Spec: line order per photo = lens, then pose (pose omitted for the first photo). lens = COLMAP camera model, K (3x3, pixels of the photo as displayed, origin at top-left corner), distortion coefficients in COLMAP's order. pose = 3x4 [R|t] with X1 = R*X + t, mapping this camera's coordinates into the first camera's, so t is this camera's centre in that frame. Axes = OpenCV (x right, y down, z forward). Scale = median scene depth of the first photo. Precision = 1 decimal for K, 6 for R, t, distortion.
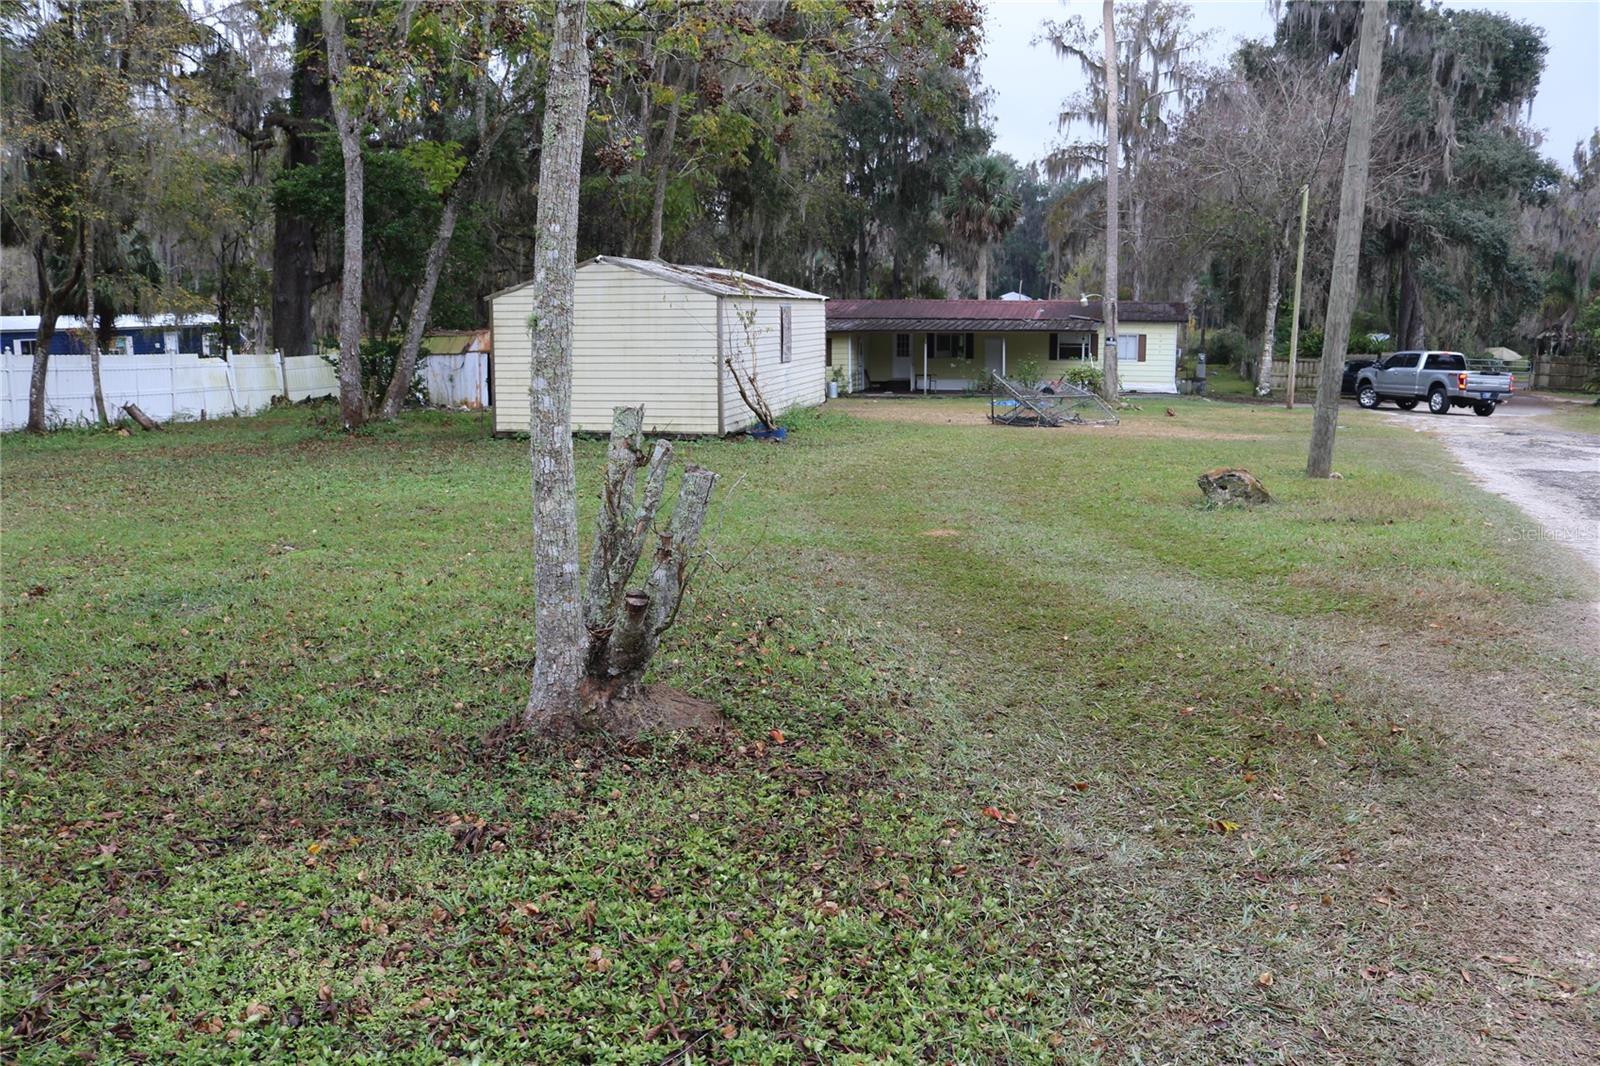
lens RADIAL K [[1323.0, 0, 832.0], [0, 1323.0, 533.5], [0, 0, 1]] dist [-0.001960, -0.000946]
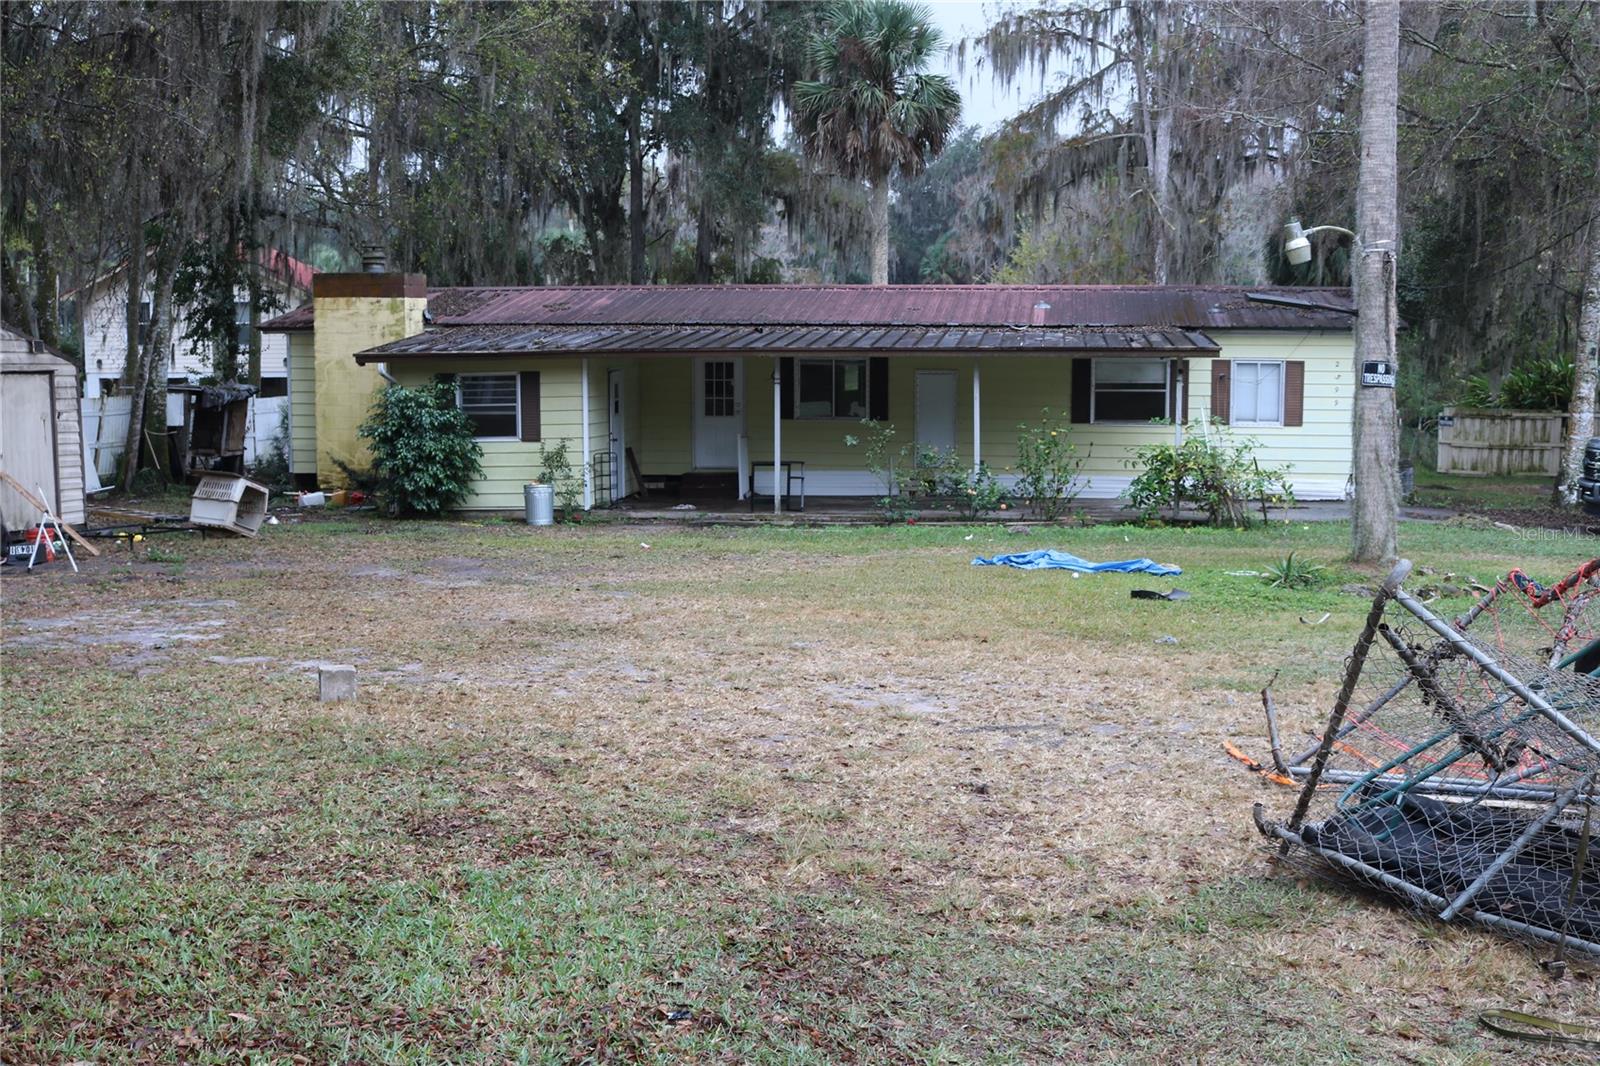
lens RADIAL K [[1840.9, 0, 800.0], [0, 1840.9, 533.0], [0, 0, 1]] dist [0.002861, 0.010531]
pose [[0.995122, -0.010037, 0.098144, 0.021570], [0.016185, 0.997942, -0.062049, -0.060743], [-0.097319, 0.063334, 0.993236, 0.426416]]
